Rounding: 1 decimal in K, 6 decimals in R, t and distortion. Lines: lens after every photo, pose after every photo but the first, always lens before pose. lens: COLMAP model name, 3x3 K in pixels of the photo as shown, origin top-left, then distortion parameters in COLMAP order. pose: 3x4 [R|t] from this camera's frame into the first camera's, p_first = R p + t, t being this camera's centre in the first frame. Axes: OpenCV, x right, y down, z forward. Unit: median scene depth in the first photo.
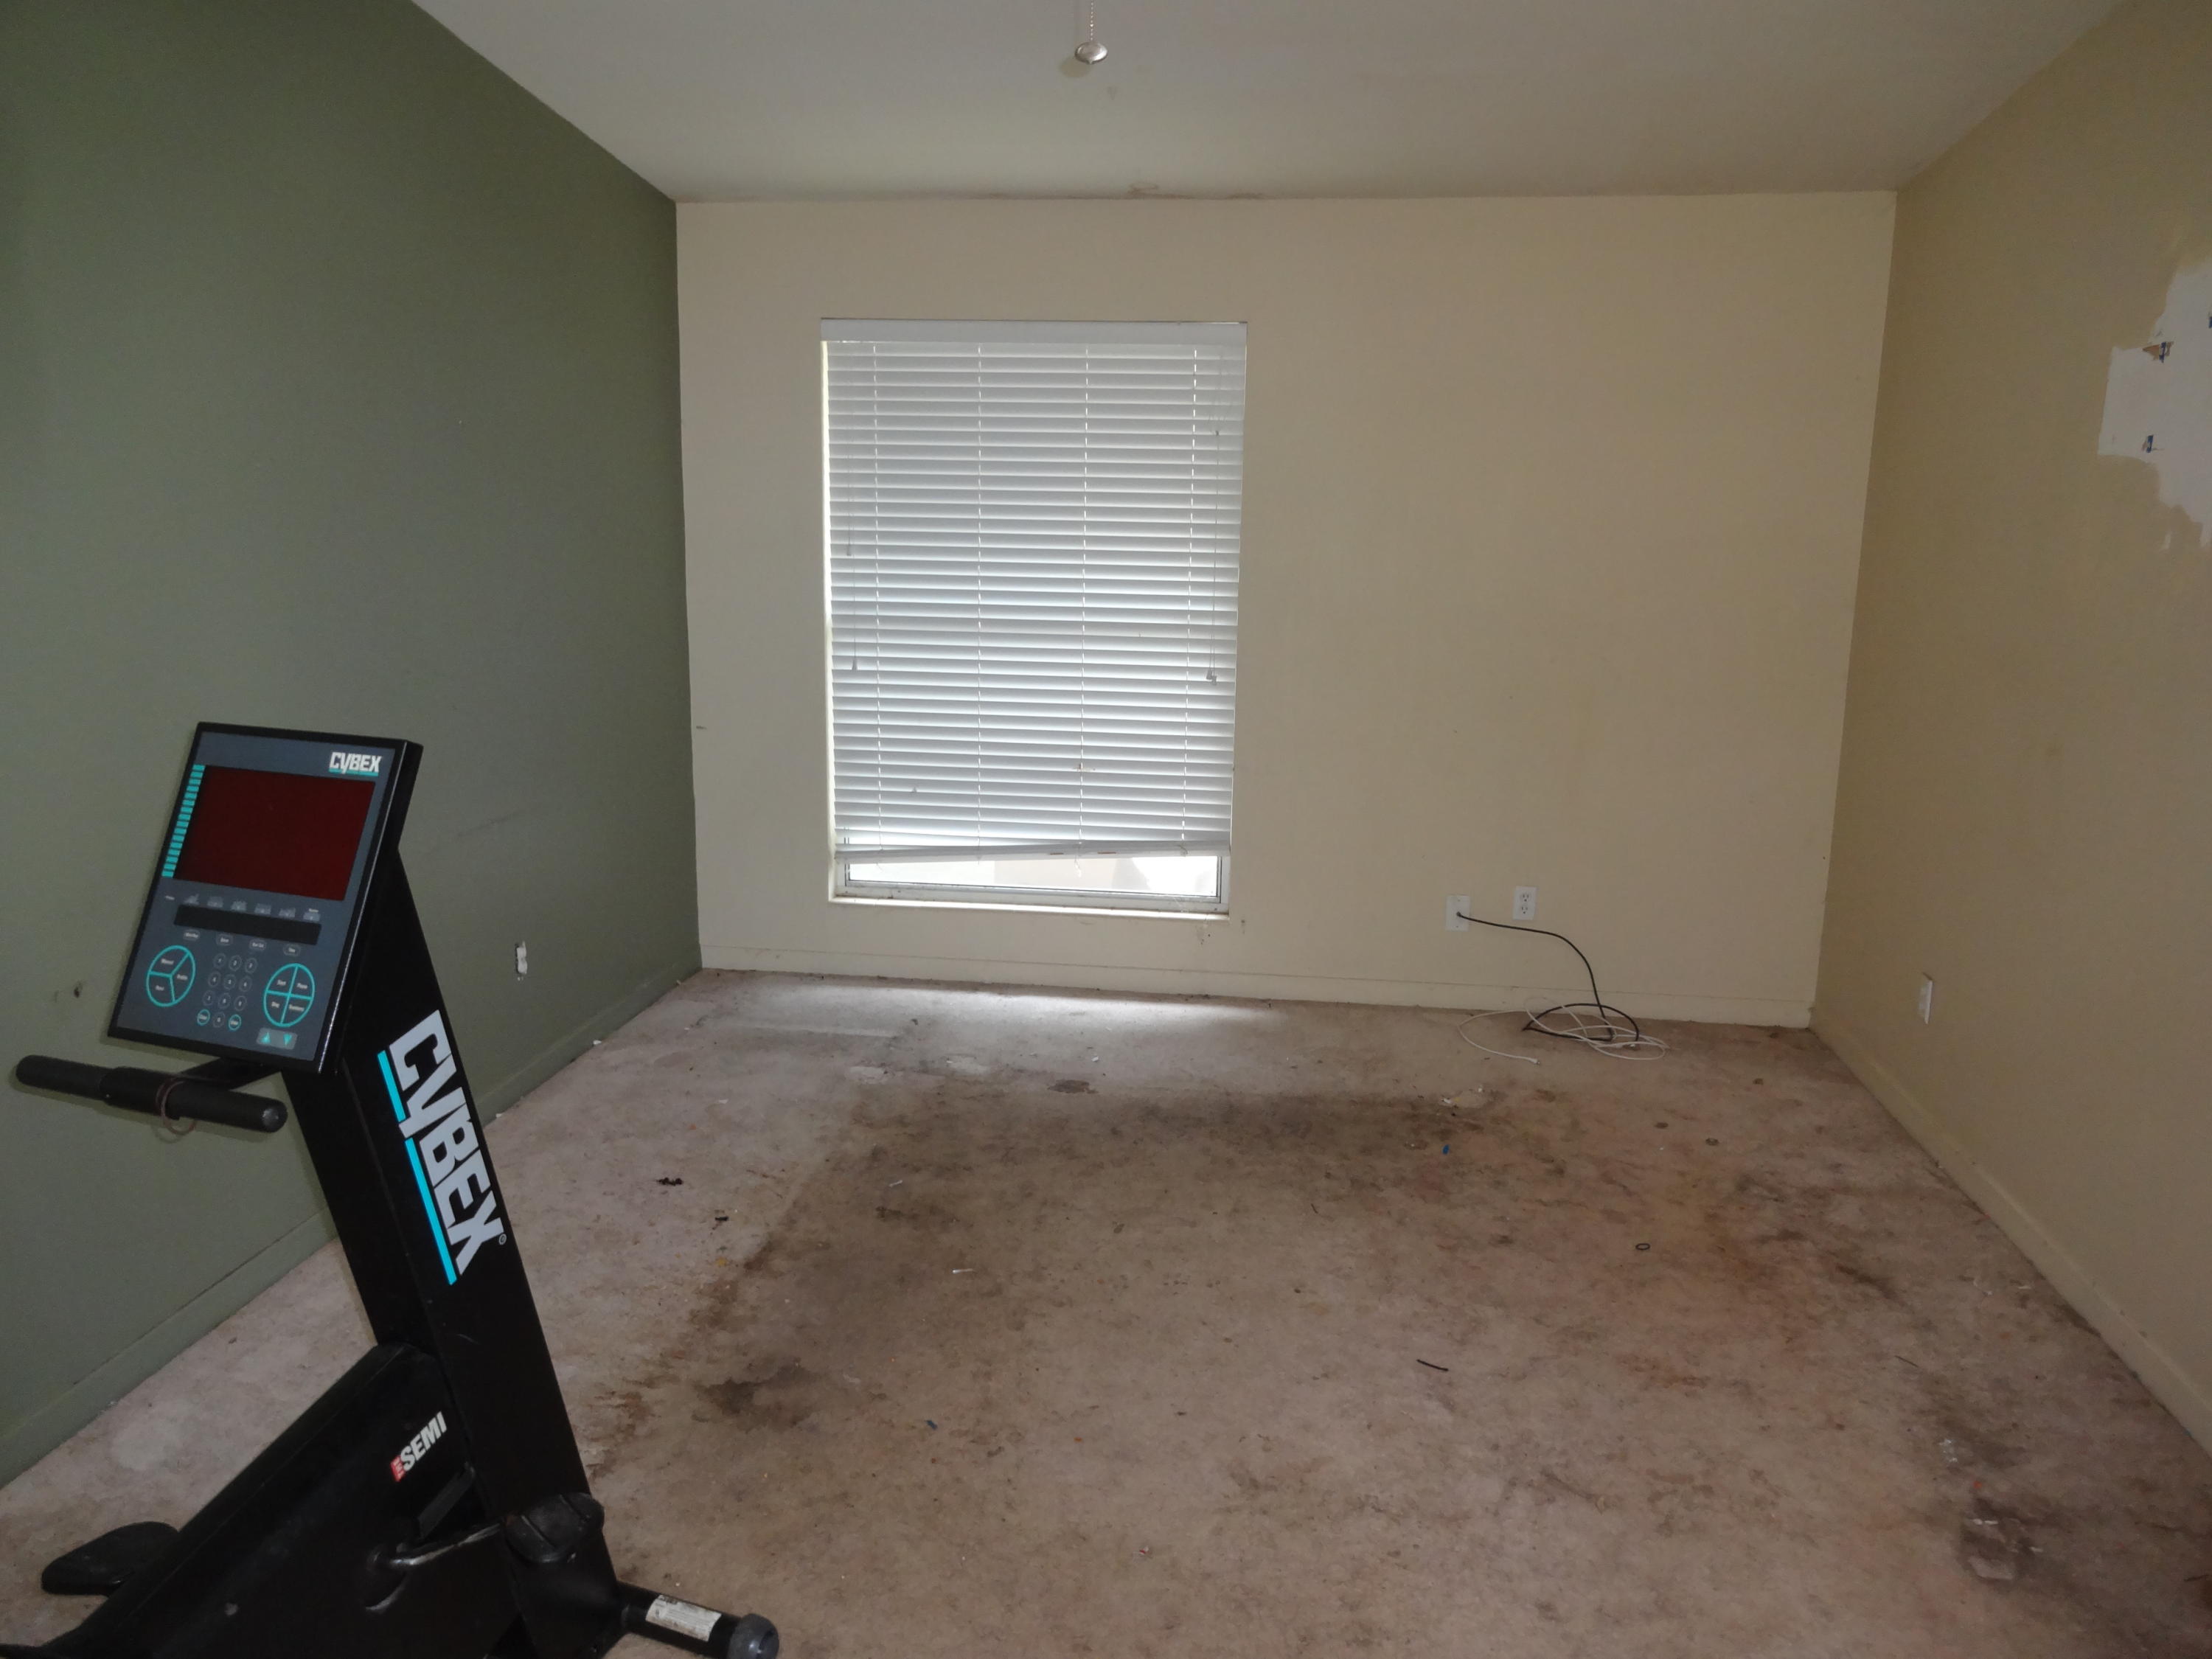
lens RADIAL K [[1616.4, 0, 1106.0], [0, 1616.4, 829.5], [0, 0, 1]] dist [-0.009469, 0.005747]
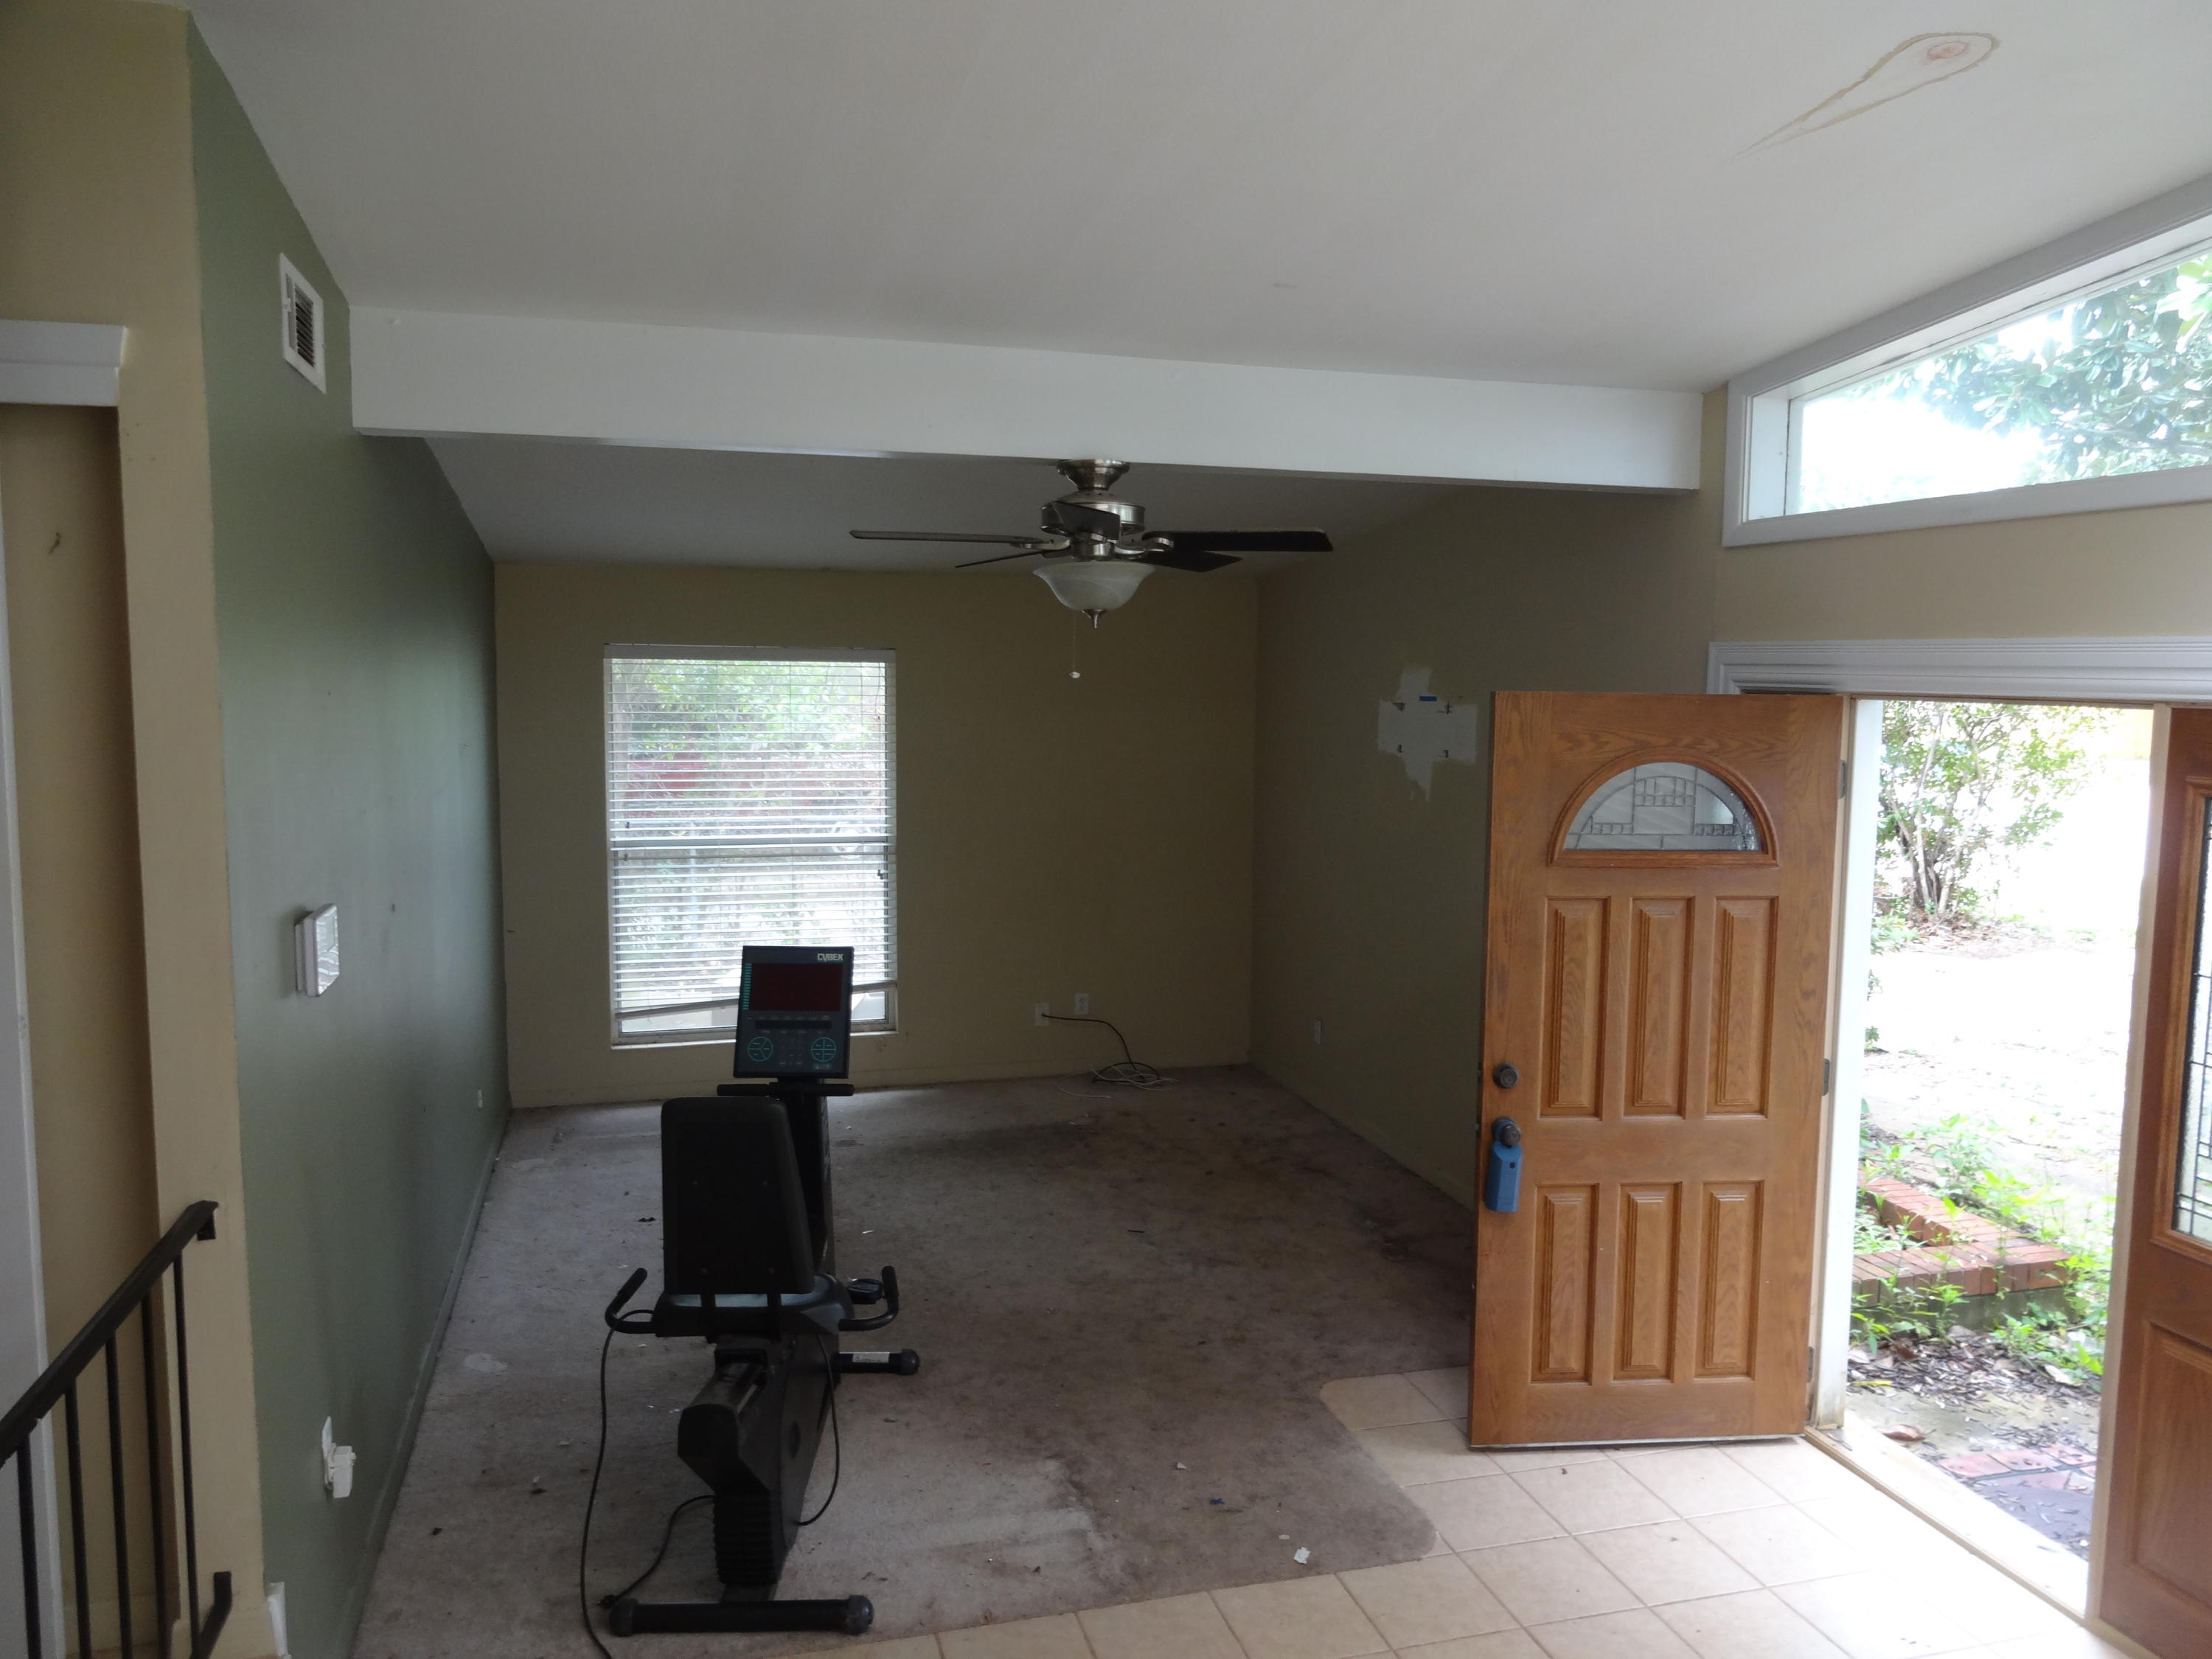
lens RADIAL K [[1616.4, 0, 1106.0], [0, 1616.4, 829.5], [0, 0, 1]] dist [-0.009469, 0.005747]
pose [[0.917134, -0.046908, 0.395808, -0.464000], [0.082857, 0.993794, -0.074213, -0.006964], [-0.389871, 0.100859, 0.915330, -0.657226]]
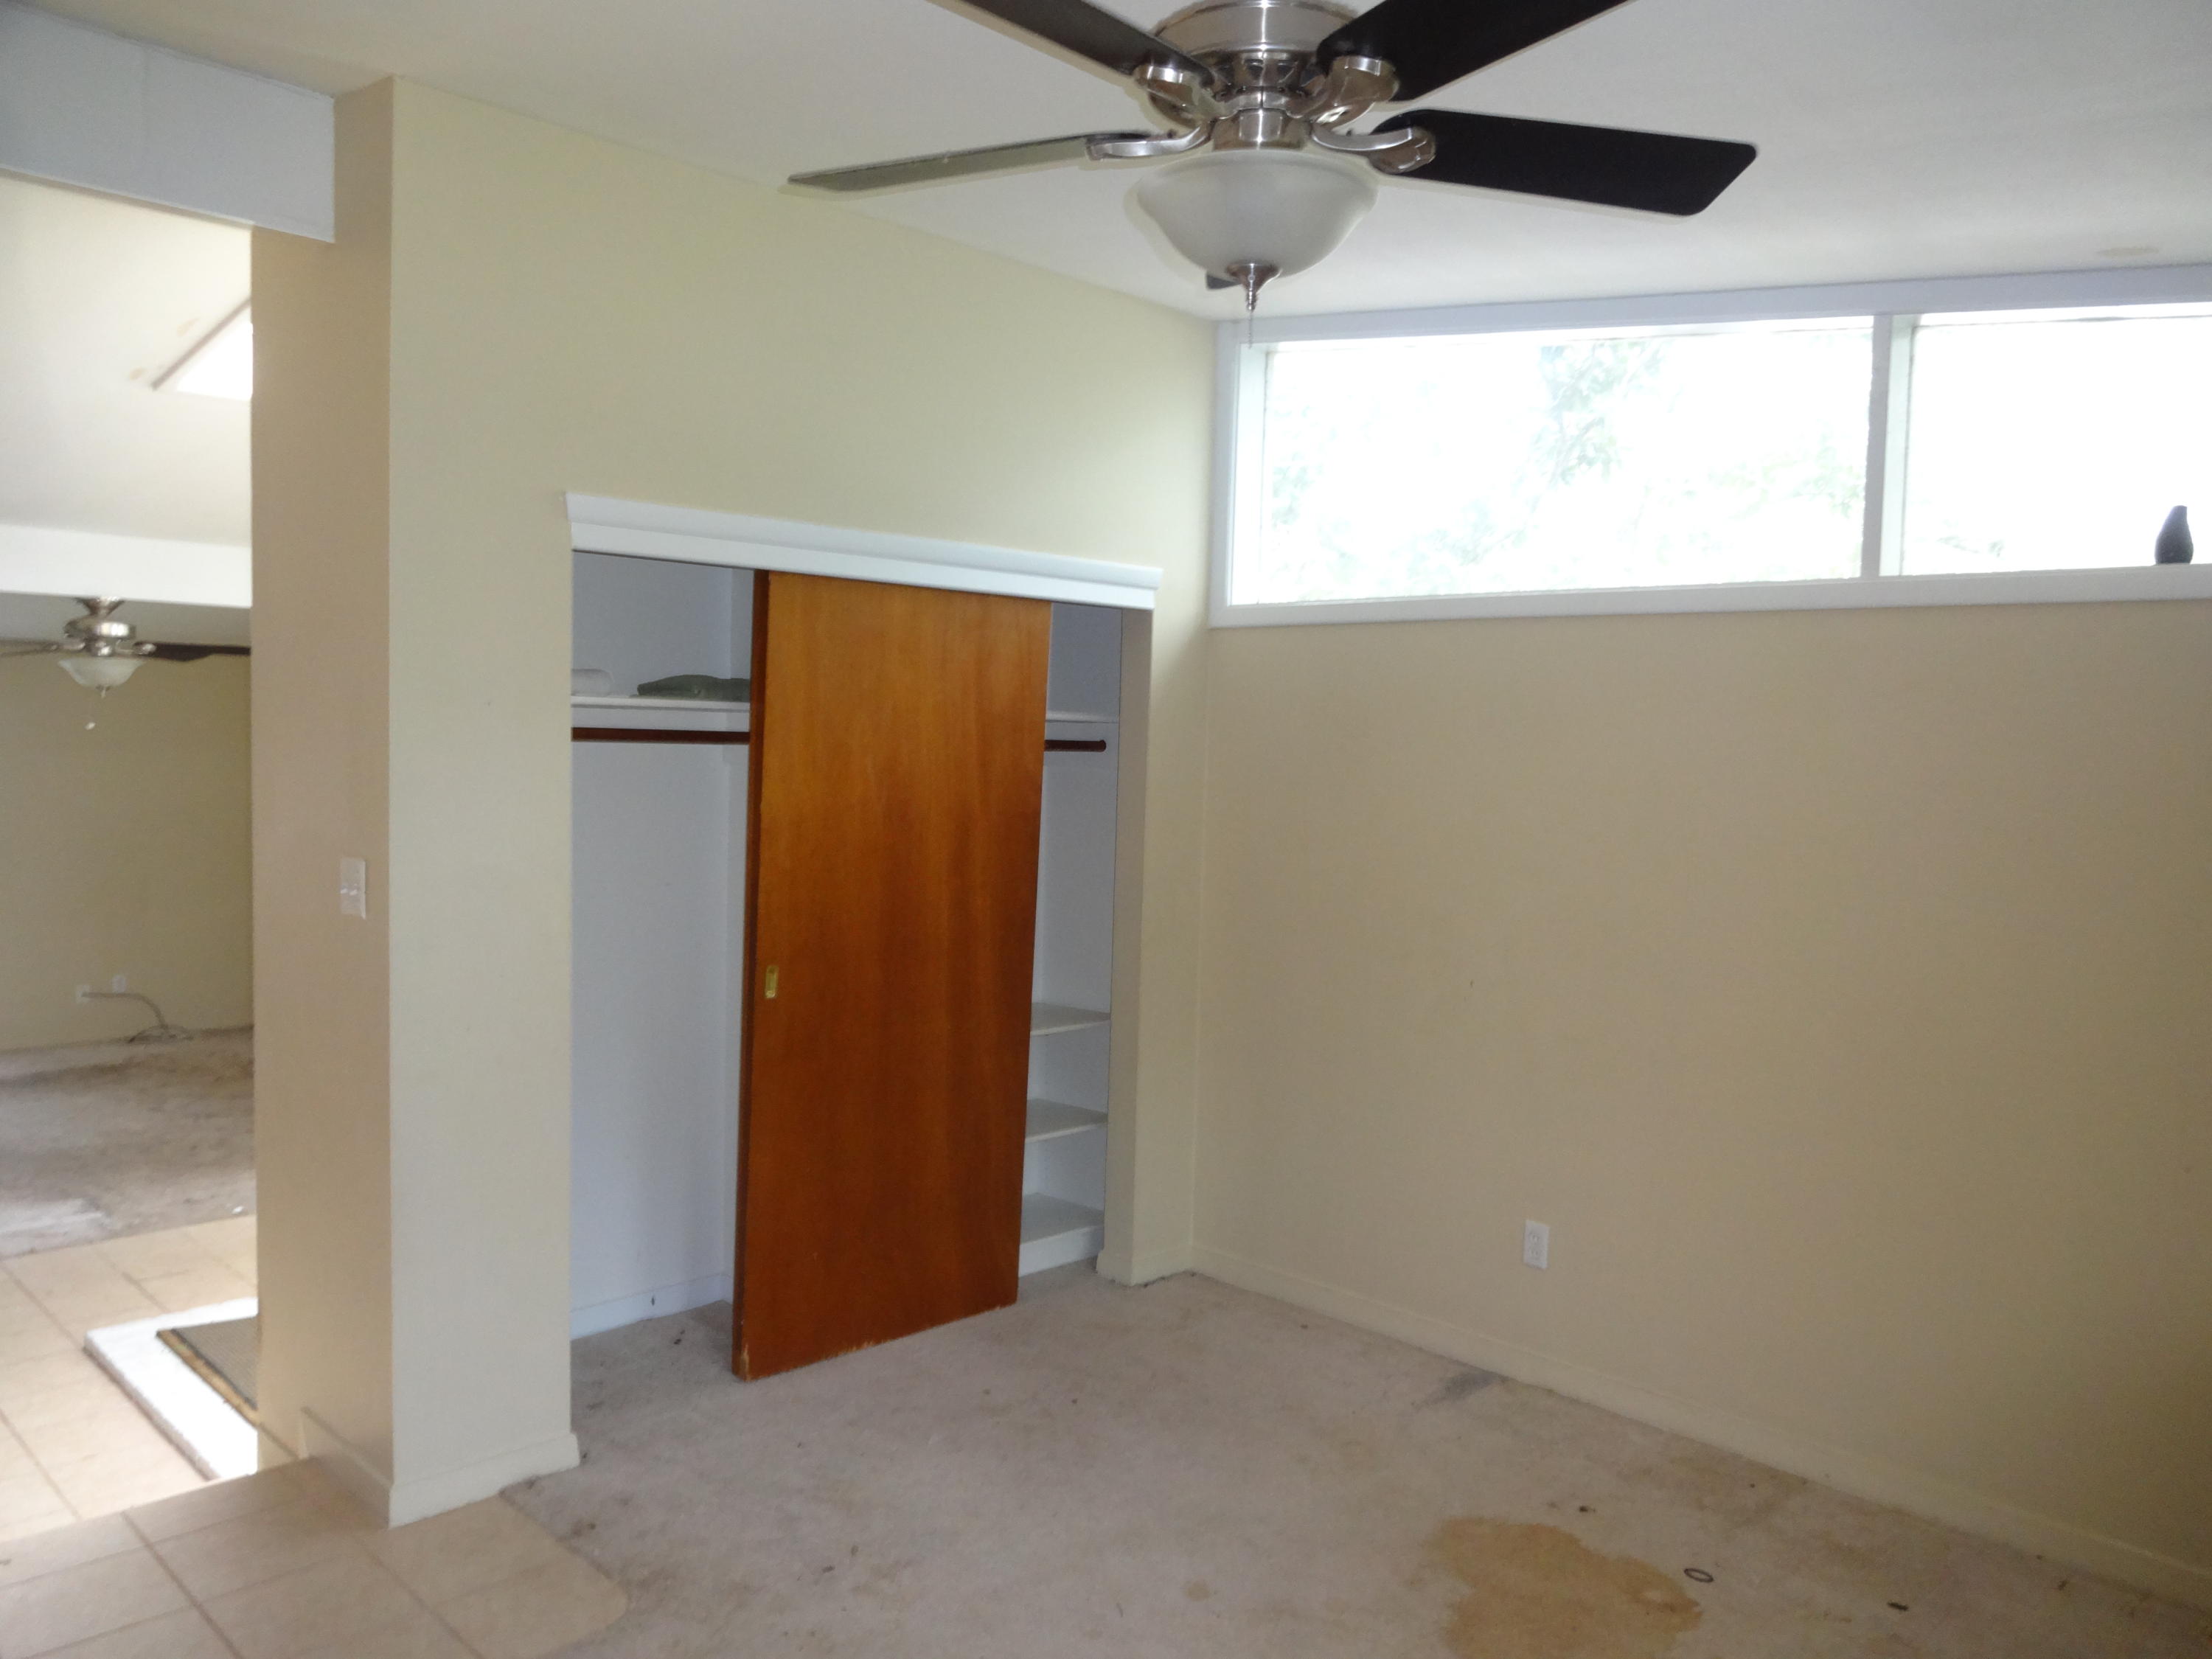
lens RADIAL K [[1616.4, 0, 1106.0], [0, 1616.4, 829.5], [0, 0, 1]] dist [-0.009469, 0.005747]
pose [[0.603170, -0.042759, 0.796466, -0.819134], [0.142972, 0.988185, -0.055222, 0.194736], [-0.784694, 0.147180, 0.602157, -1.675861]]
